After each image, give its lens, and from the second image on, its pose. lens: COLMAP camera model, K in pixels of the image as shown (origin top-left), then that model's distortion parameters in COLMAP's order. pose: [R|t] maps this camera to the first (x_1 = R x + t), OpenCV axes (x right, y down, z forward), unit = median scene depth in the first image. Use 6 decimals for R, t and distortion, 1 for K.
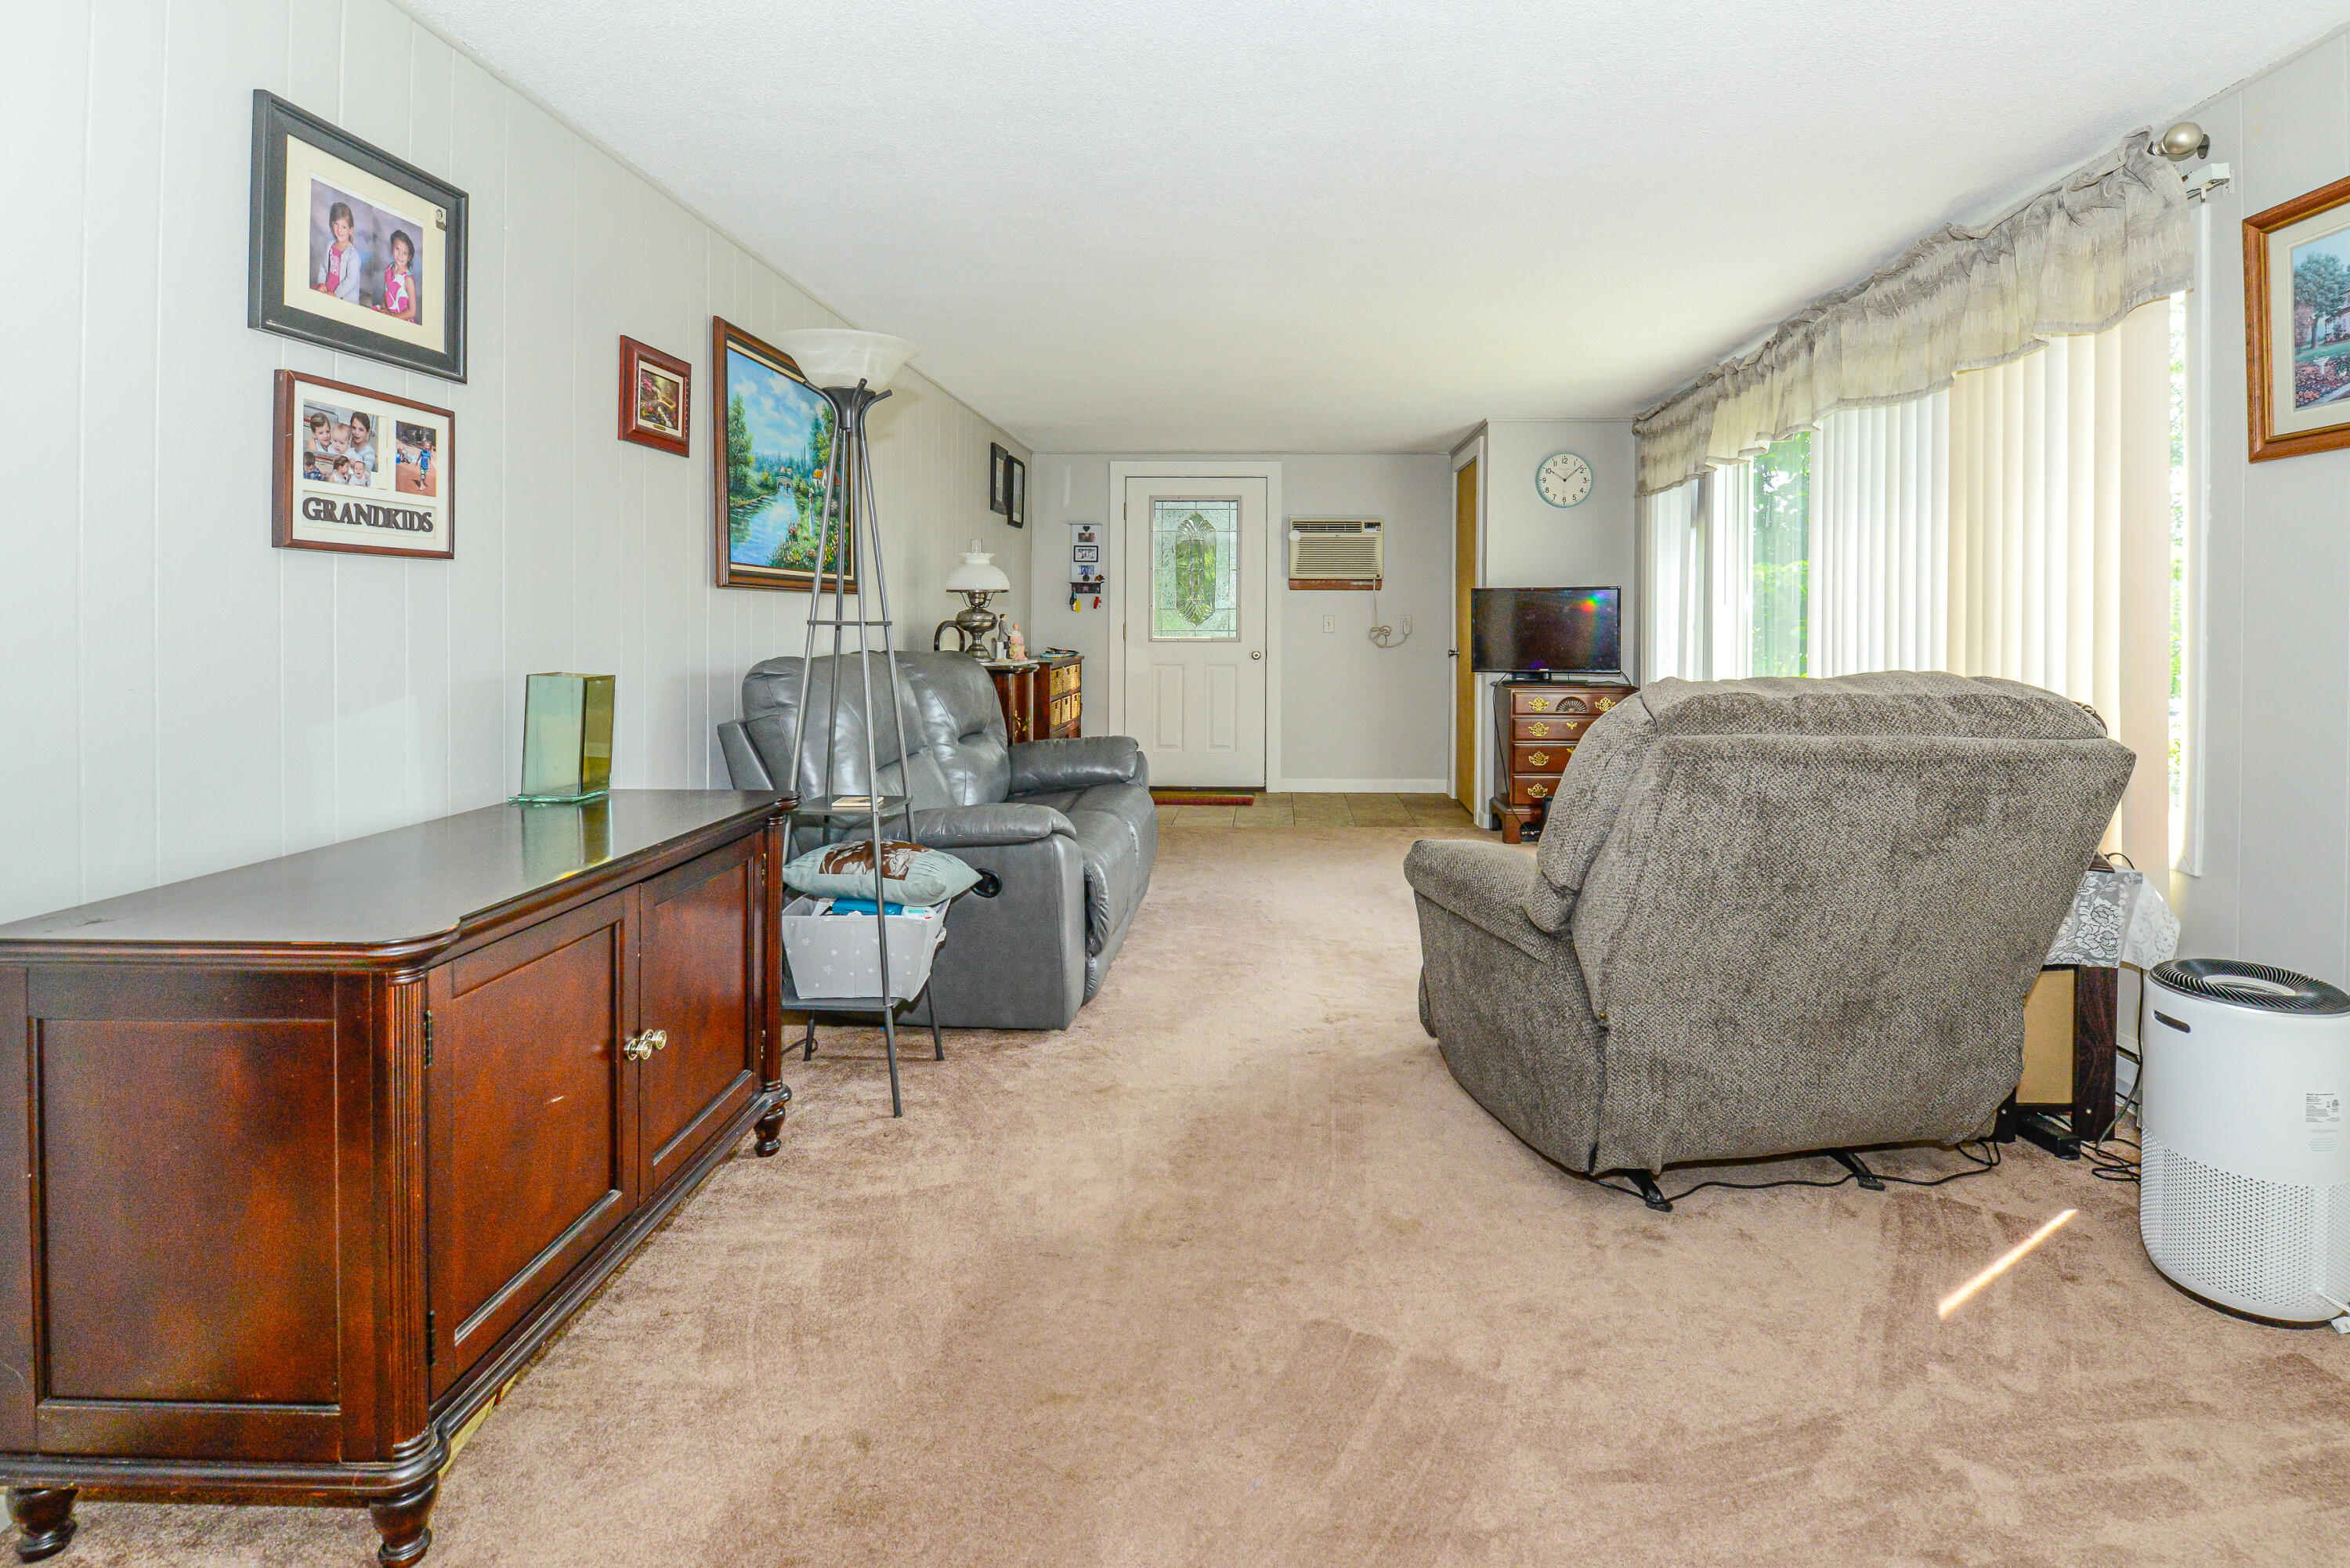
lens RADIAL K [[1135.1, 0, 1256.9], [0, 1135.1, 612.8], [0, 0, 1]] dist [-0.001905, -0.007788]
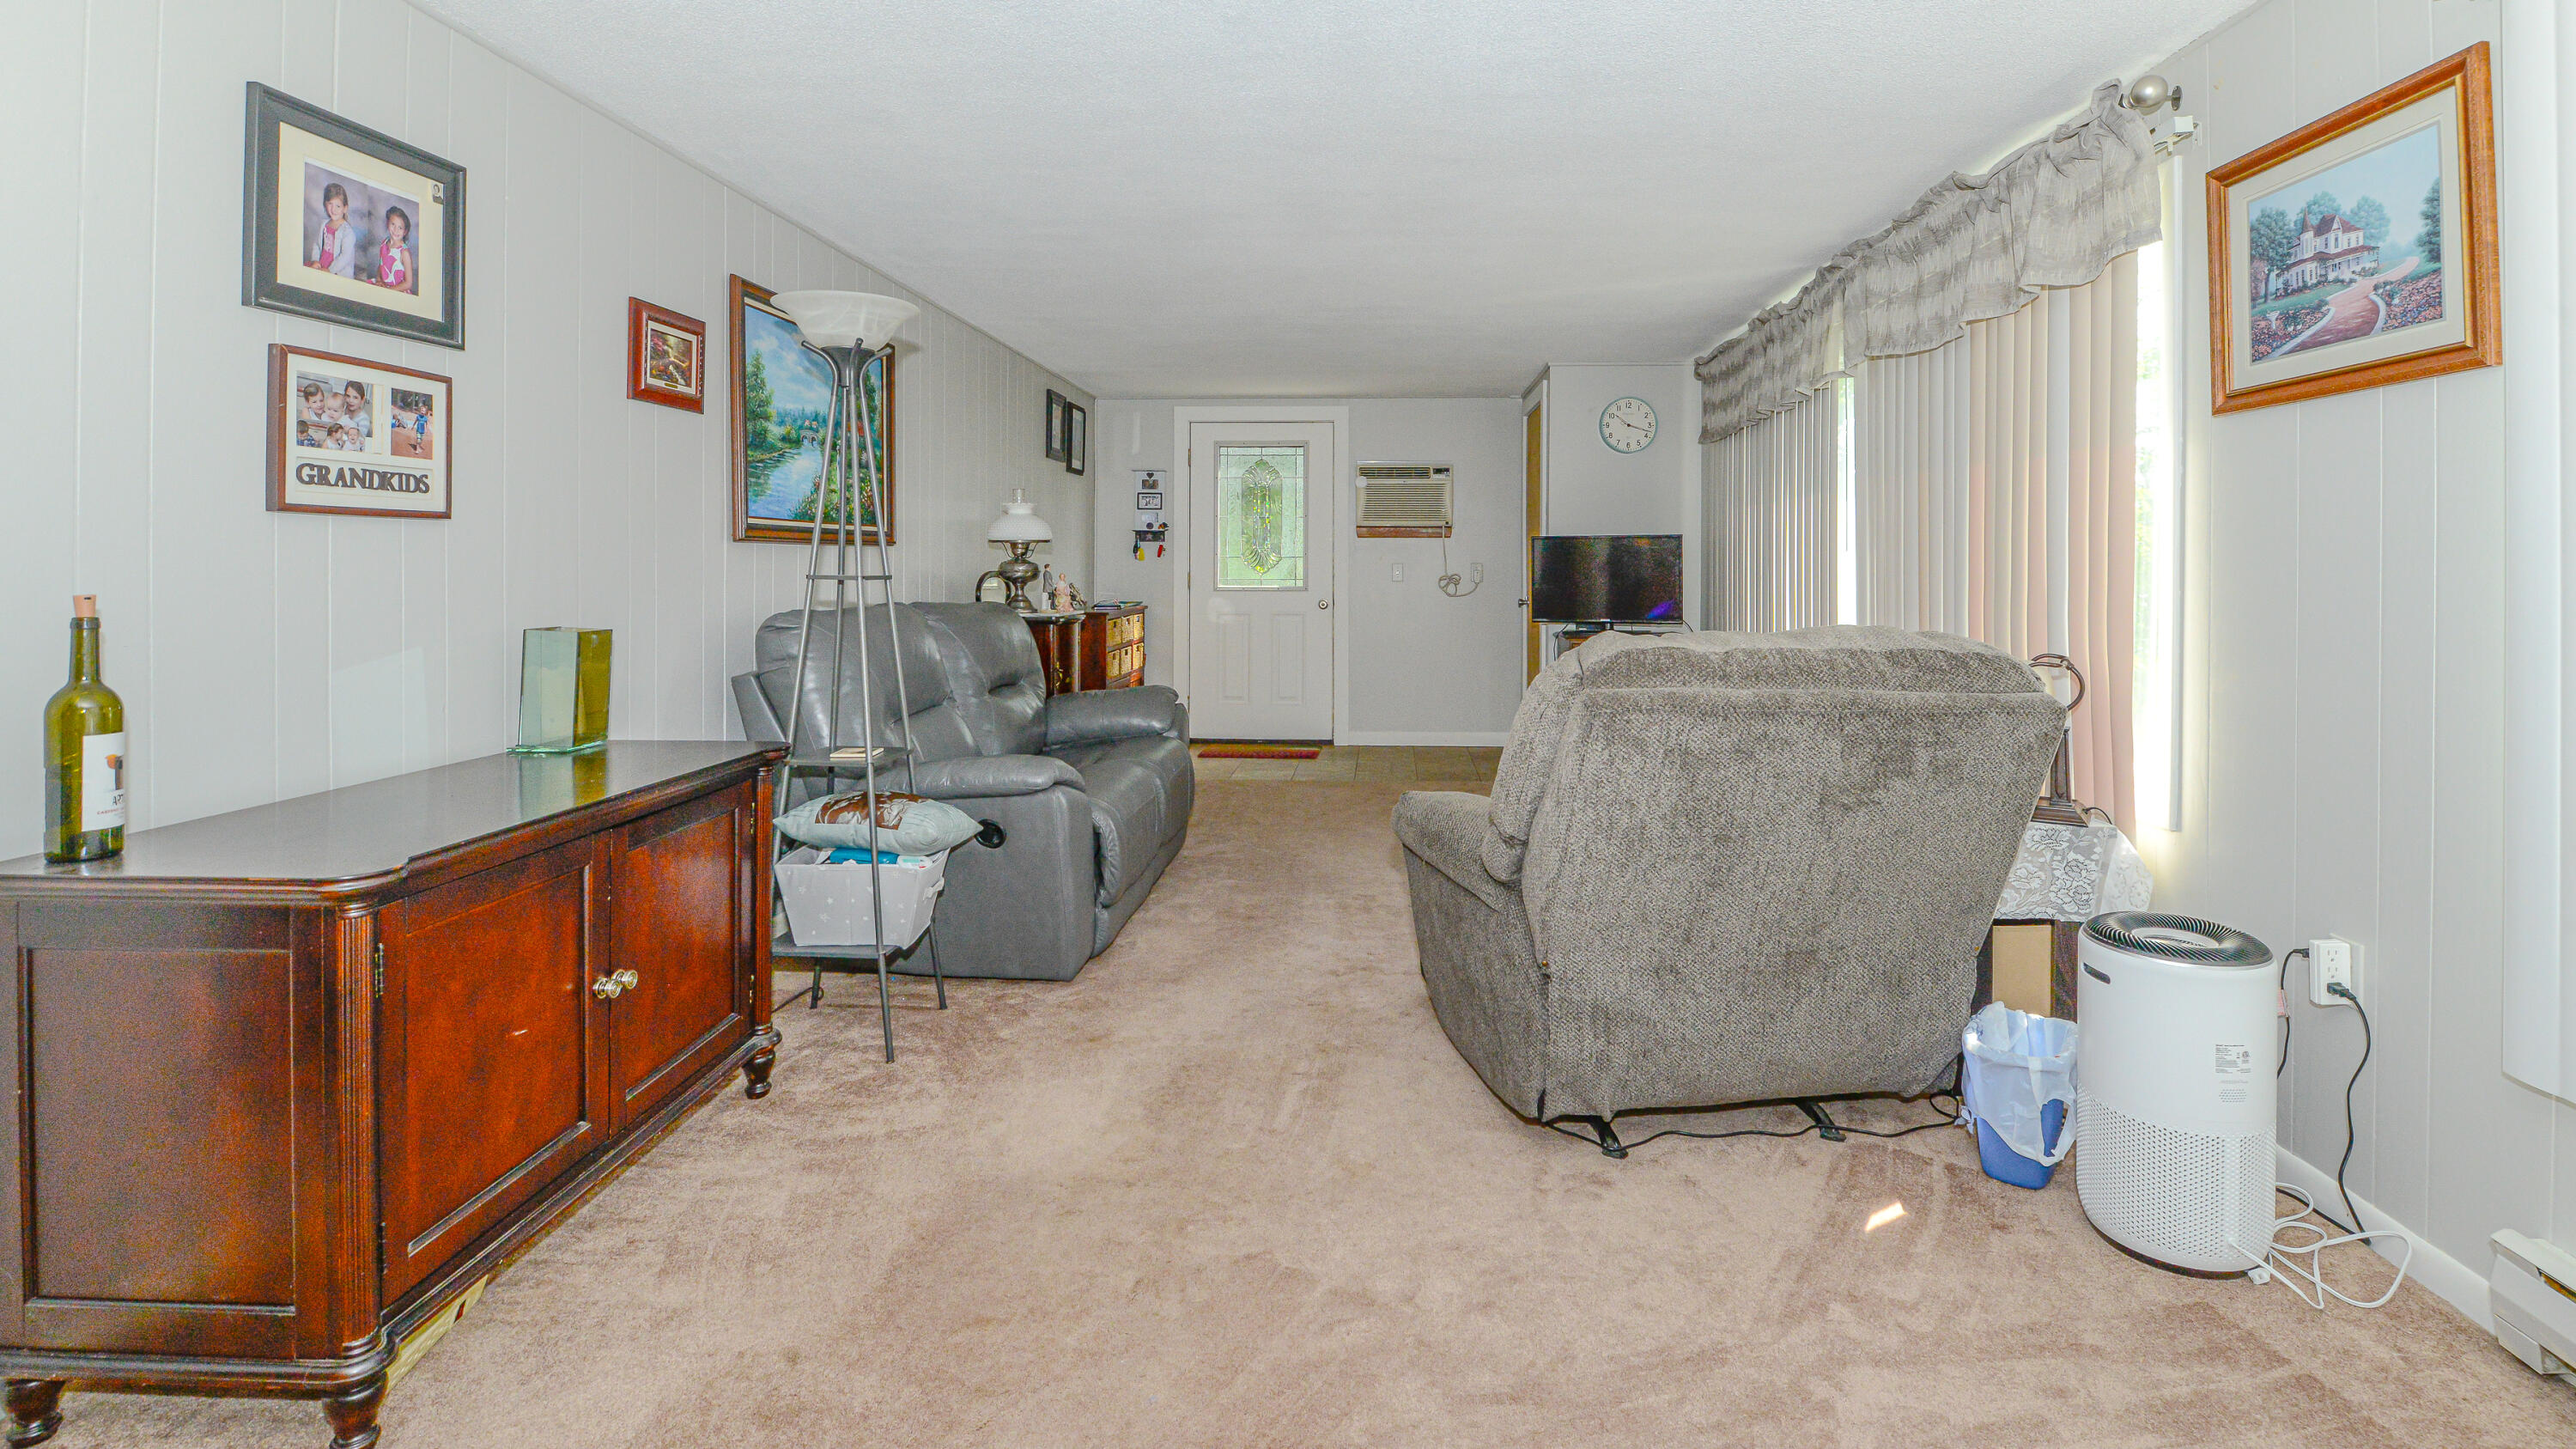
lens RADIAL K [[1190.5, 0, 1342.0], [0, 1190.5, 550.1], [0, 0, 1]] dist [0.002622, -0.009447]
pose [[0.999679, -0.002429, -0.025206, 0.143262], [0.002278, 0.999979, -0.006039, -0.010380], [0.025220, 0.005980, 0.999664, -0.076105]]
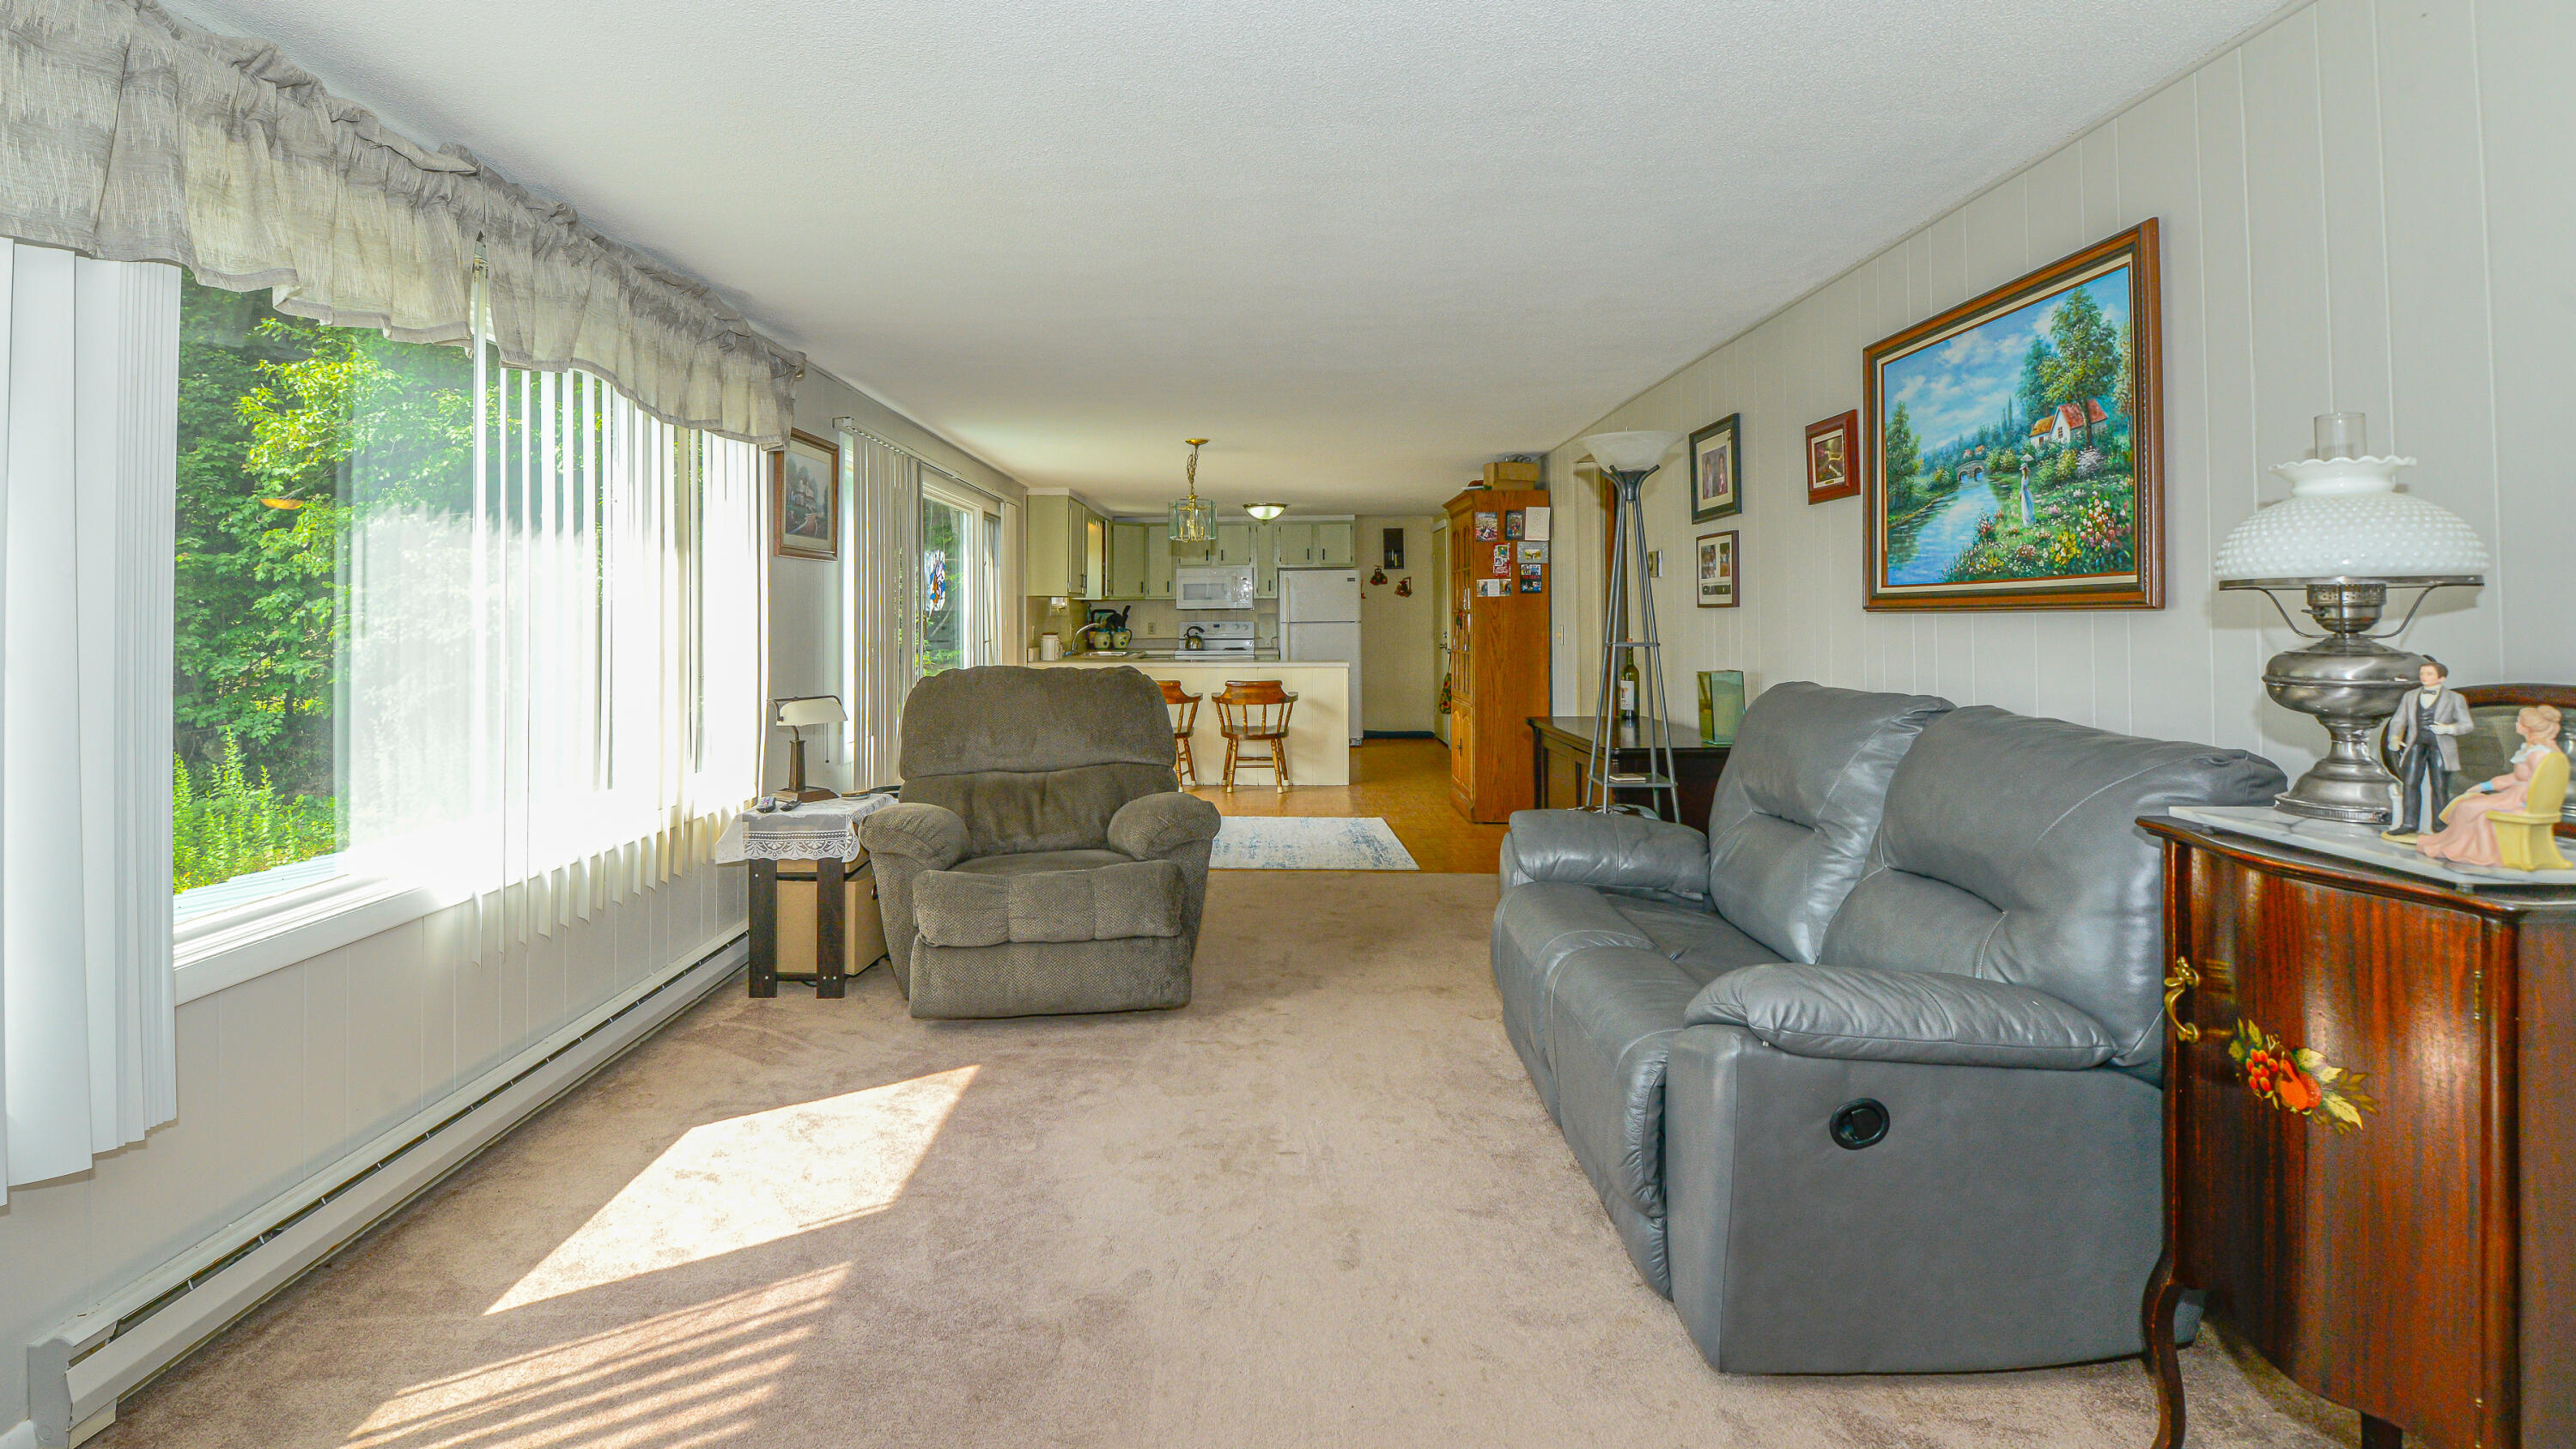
lens RADIAL K [[1157.0, 0, 1189.7], [0, 1157.0, 594.1], [0, 0, 1]] dist [0.002385, -0.011821]
pose [[-0.998422, 0.005042, 0.055921, 0.113608], [0.003640, 0.999677, -0.025141, -0.022925], [-0.056030, -0.024898, -0.998119, 3.123636]]
